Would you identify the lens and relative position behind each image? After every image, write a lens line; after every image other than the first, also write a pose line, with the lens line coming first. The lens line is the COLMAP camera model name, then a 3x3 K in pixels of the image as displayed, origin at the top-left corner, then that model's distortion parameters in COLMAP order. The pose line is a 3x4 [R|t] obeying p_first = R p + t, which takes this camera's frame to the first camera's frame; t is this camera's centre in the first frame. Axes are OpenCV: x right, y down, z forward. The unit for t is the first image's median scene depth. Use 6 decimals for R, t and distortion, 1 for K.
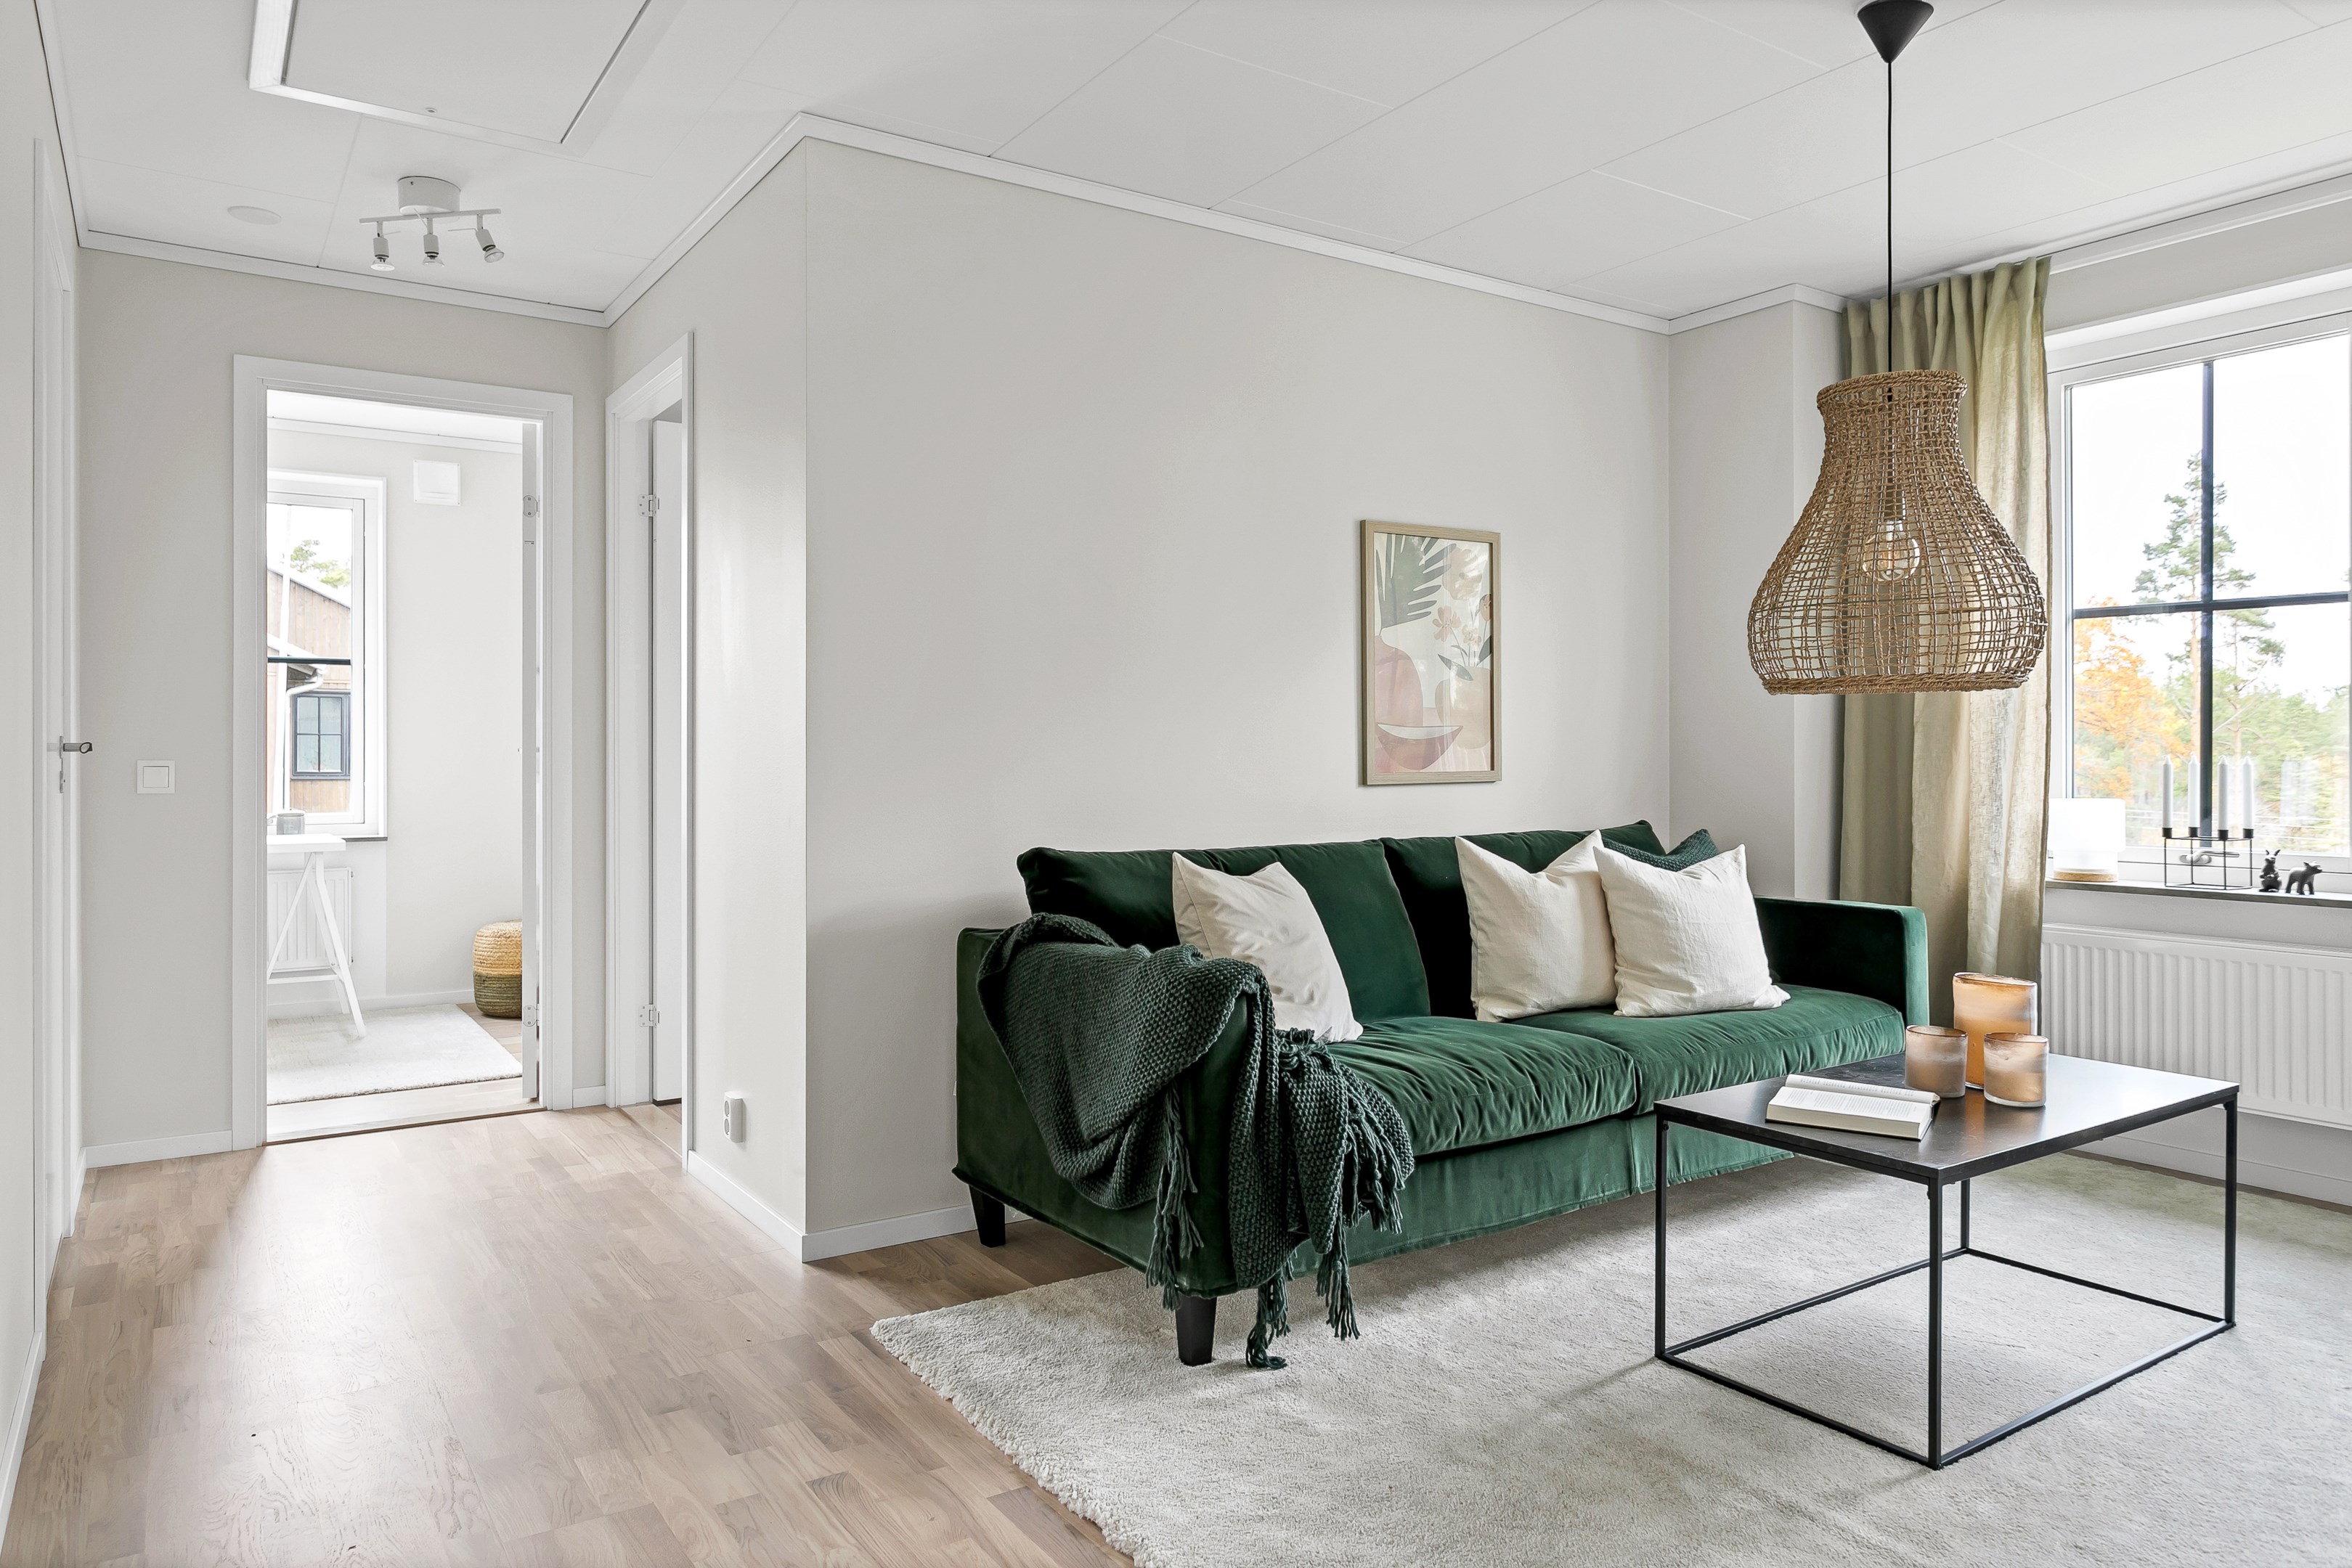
lens RADIAL K [[1504.5, 0, 1165.1], [0, 1504.5, 754.3], [0, 0, 1]] dist [-0.009322, 0.004798]
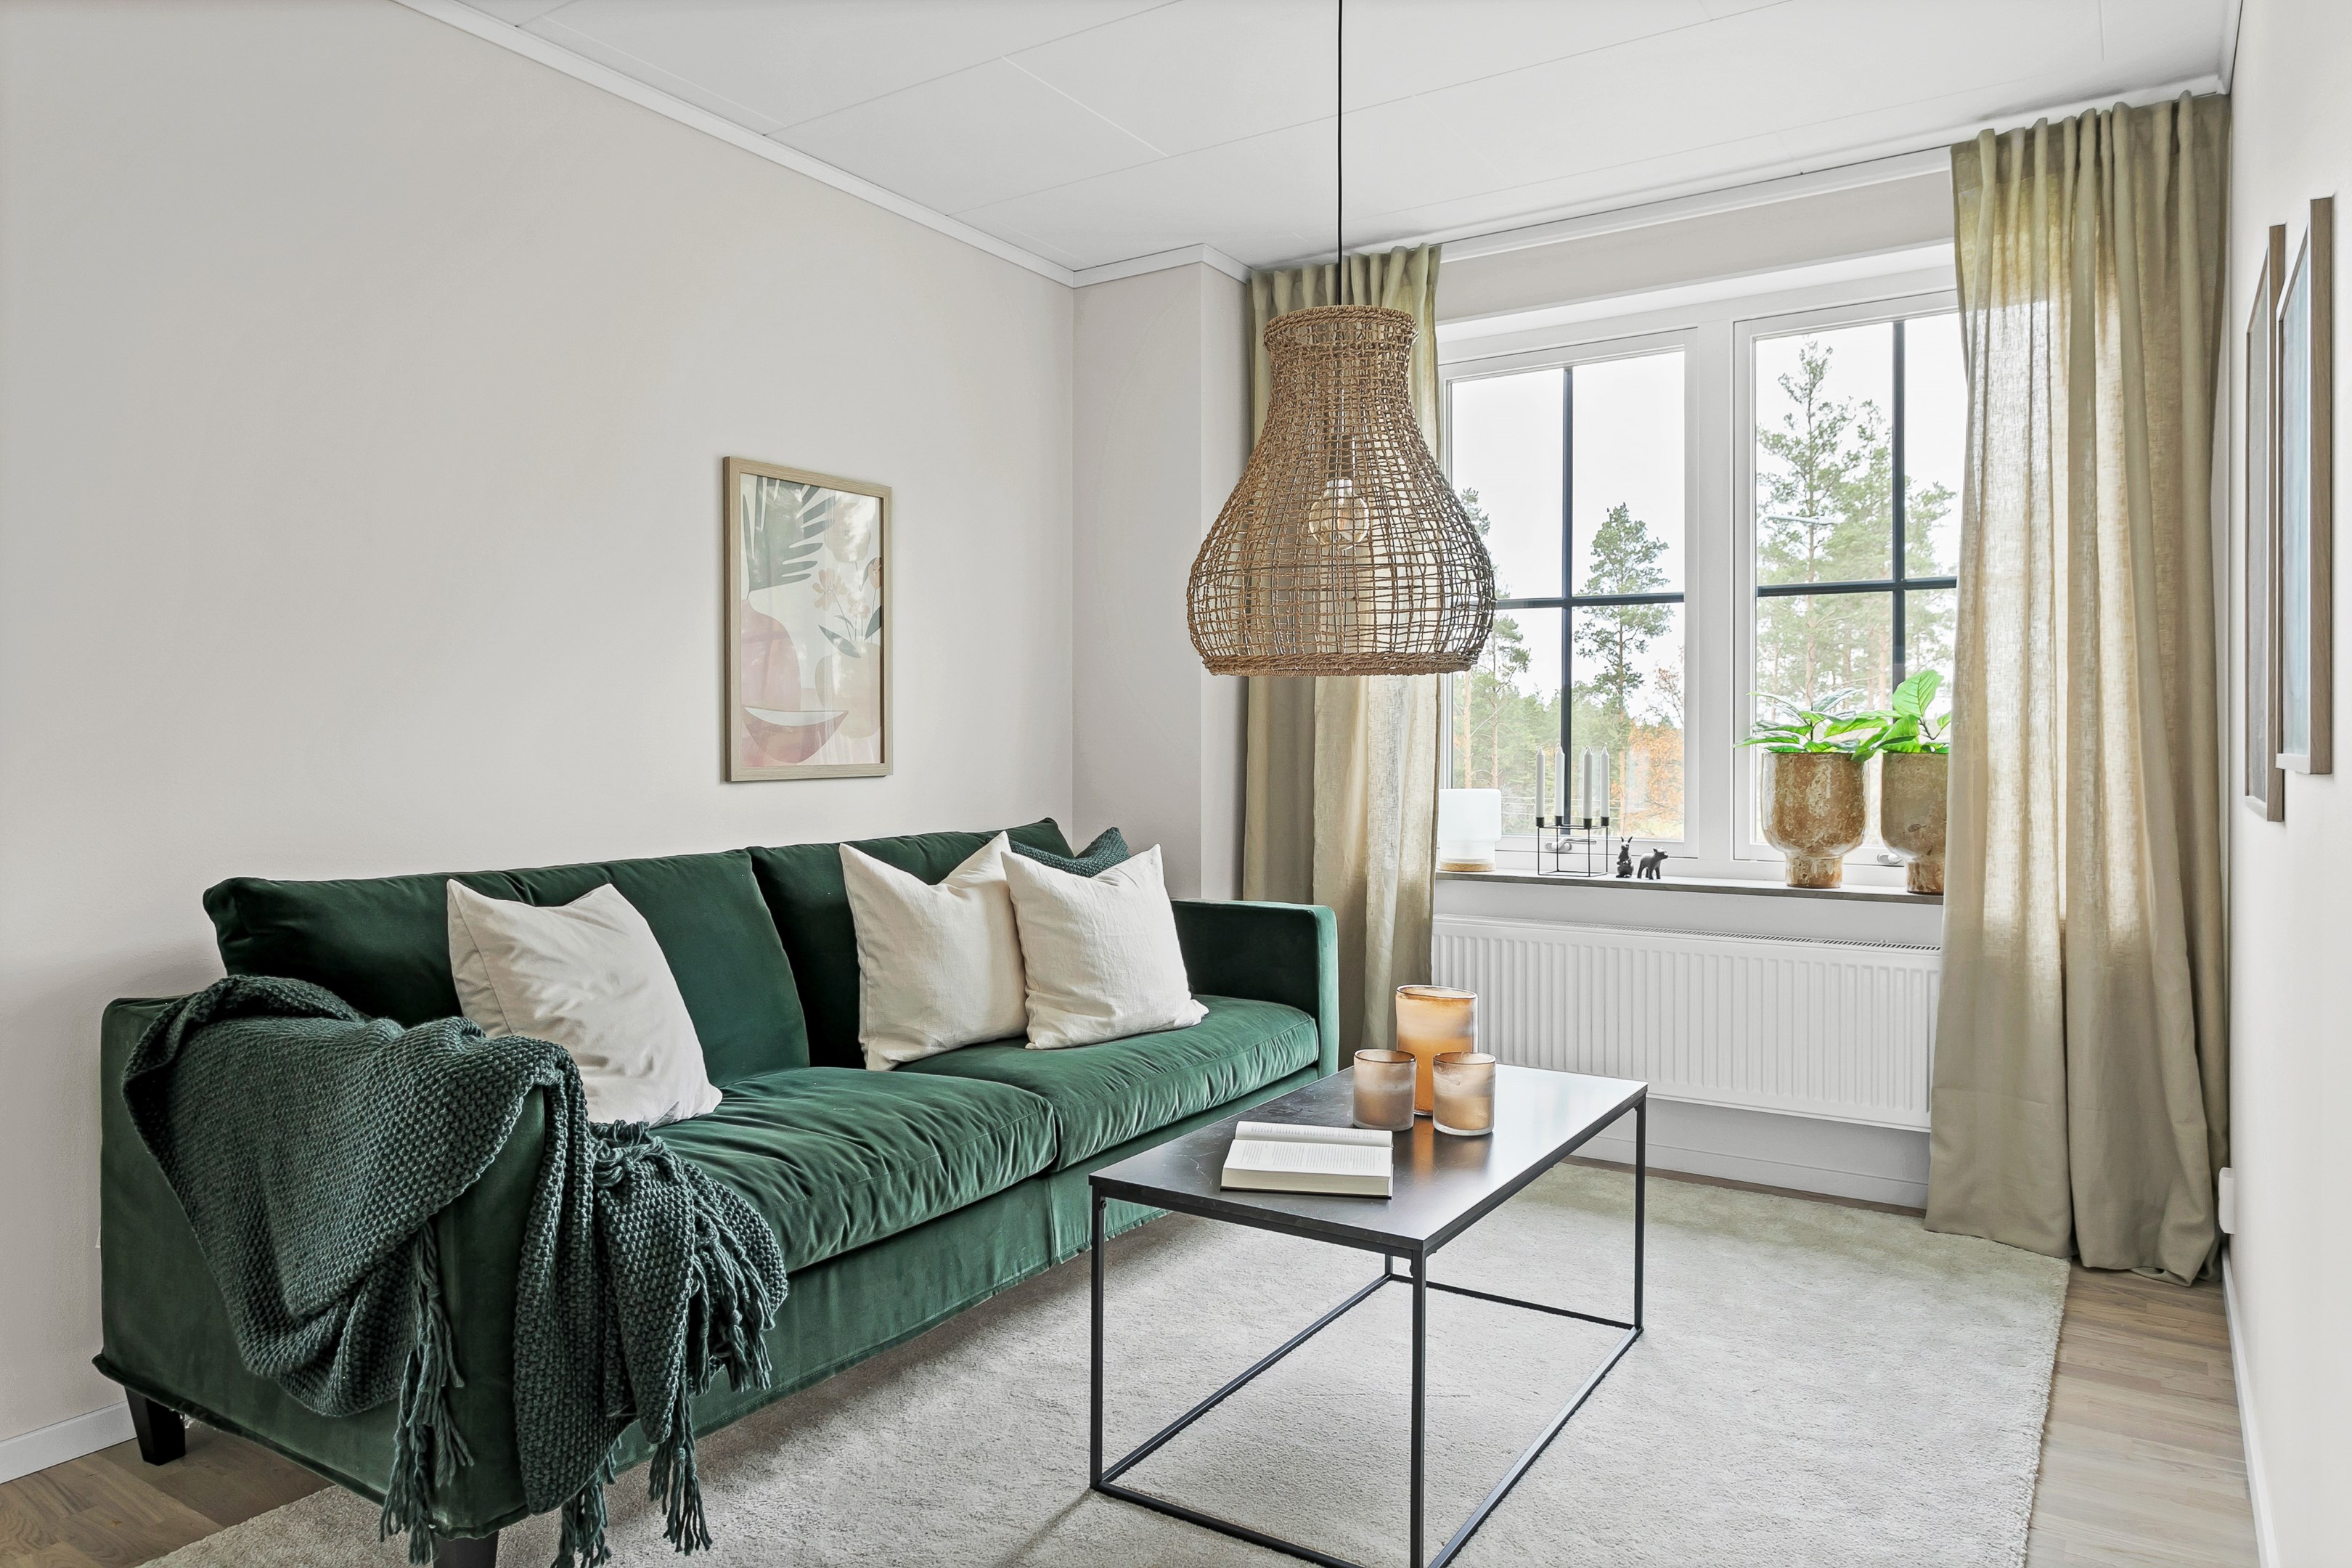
lens RADIAL K [[1504.7, 0, 1165.1], [0, 1504.7, 754.3], [0, 0, 1]] dist [-0.009322, 0.004798]
pose [[0.918492, -0.000764, 0.395439, 0.036831], [-0.001876, 0.999978, 0.006289, 0.000011], [-0.395435, -0.006519, 0.918471, 0.207186]]
